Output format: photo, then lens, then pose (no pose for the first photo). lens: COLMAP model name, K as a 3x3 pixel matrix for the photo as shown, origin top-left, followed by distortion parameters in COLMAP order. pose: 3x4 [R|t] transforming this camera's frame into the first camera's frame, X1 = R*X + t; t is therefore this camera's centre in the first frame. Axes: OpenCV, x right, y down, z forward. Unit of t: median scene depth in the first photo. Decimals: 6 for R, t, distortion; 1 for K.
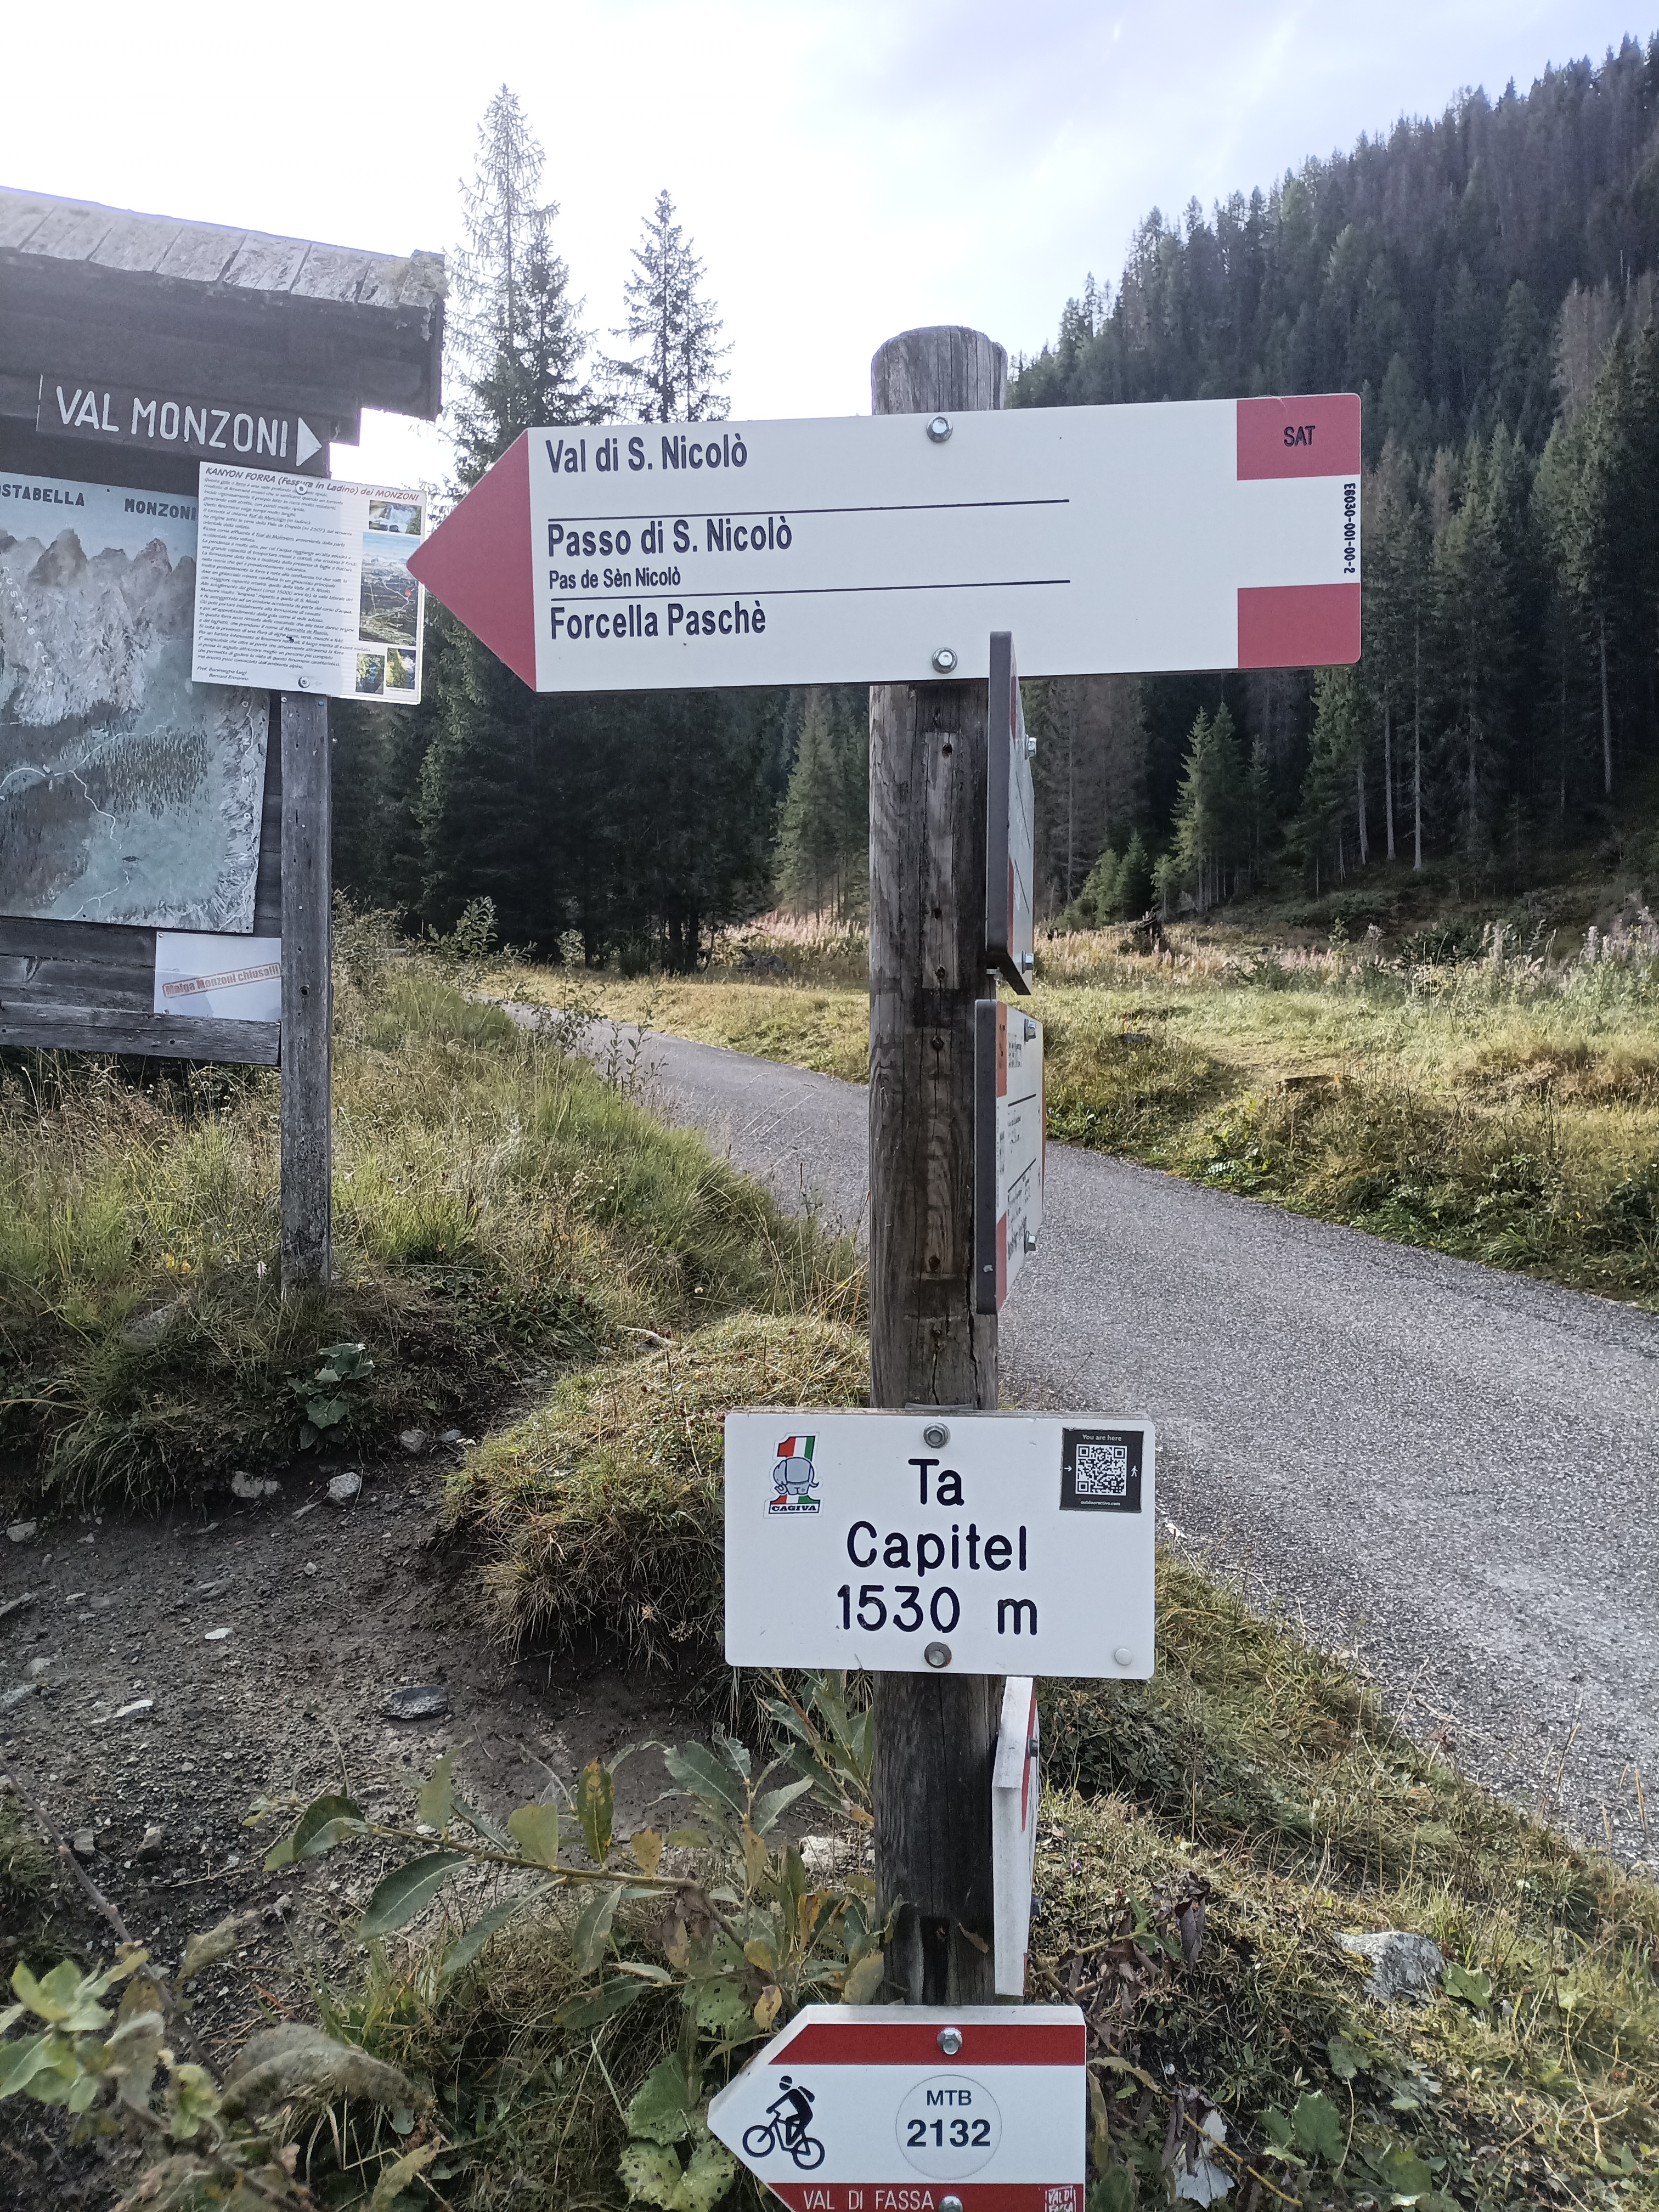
lens RADIAL K [[1678.8, 0, 822.7], [0, 1678.8, 1114.7], [0, 0, 1]] dist [0.089716, -0.110708]
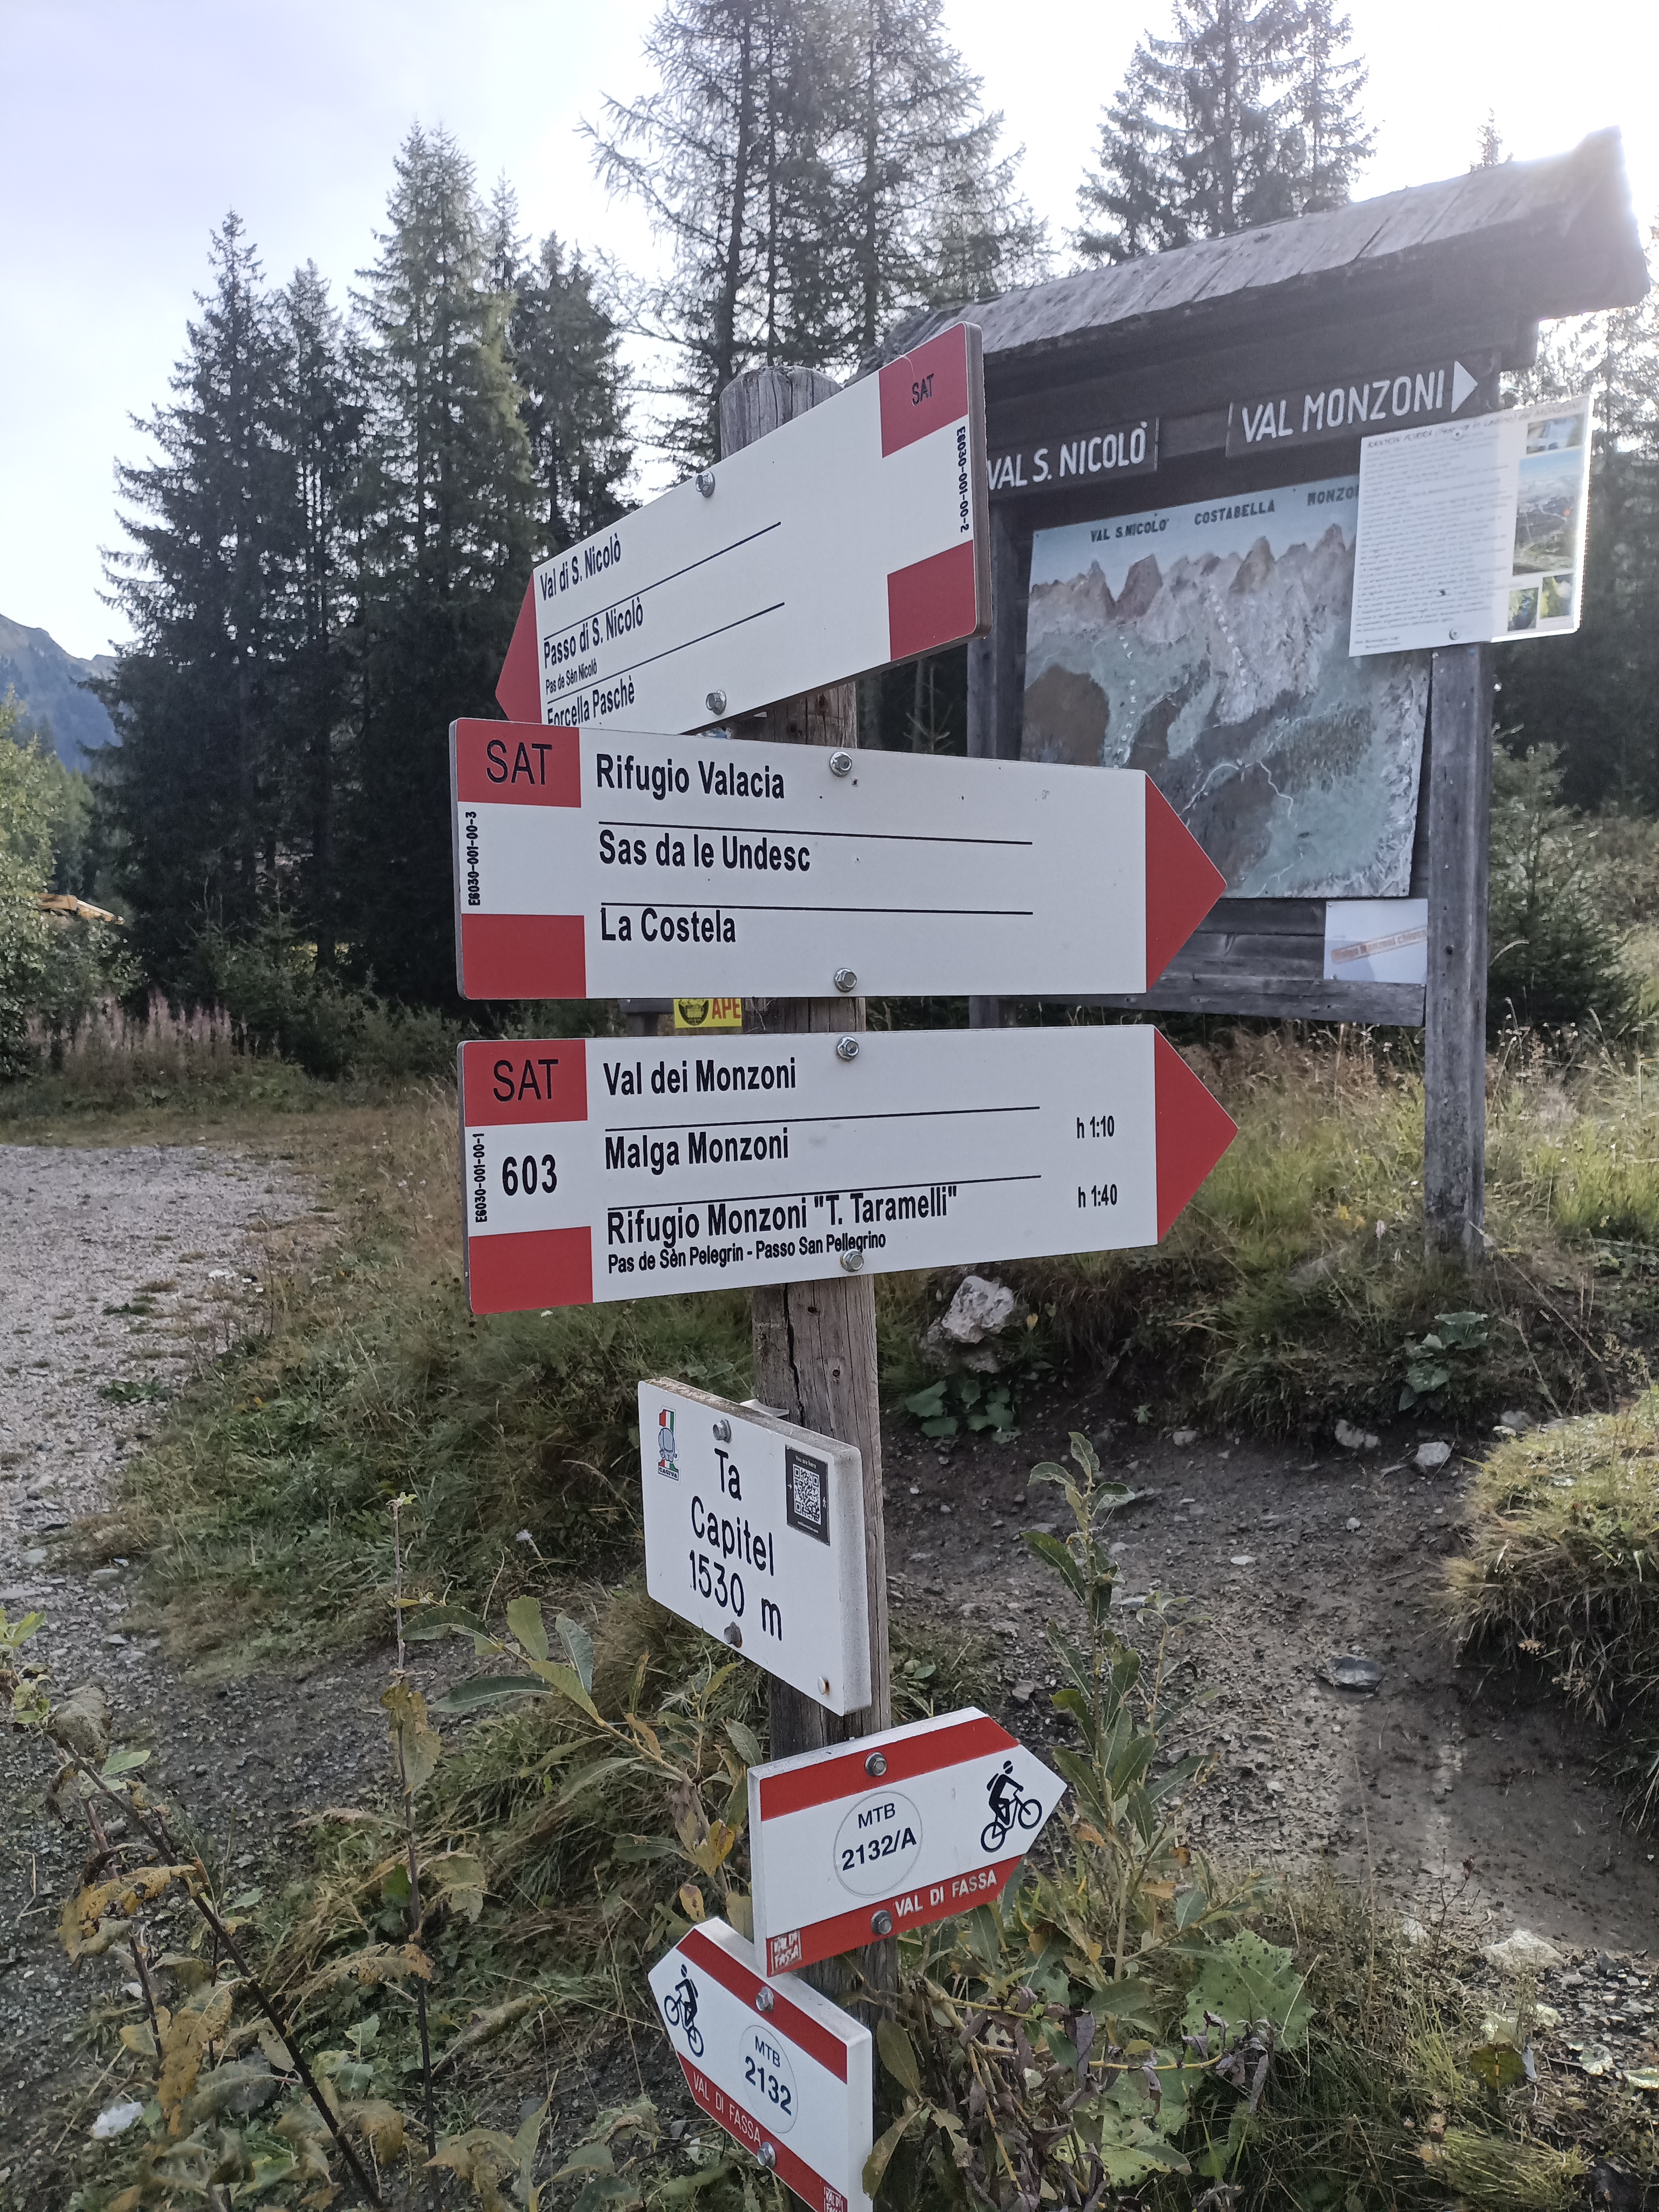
lens RADIAL K [[1678.8, 0, 822.7], [0, 1678.8, 1114.7], [0, 0, 1]] dist [0.089716, -0.110708]
pose [[0.605305, 0.032723, -0.795320, 0.265502], [-0.003884, 0.999264, 0.038157, -0.014403], [0.795984, -0.020008, 0.604987, 0.113295]]
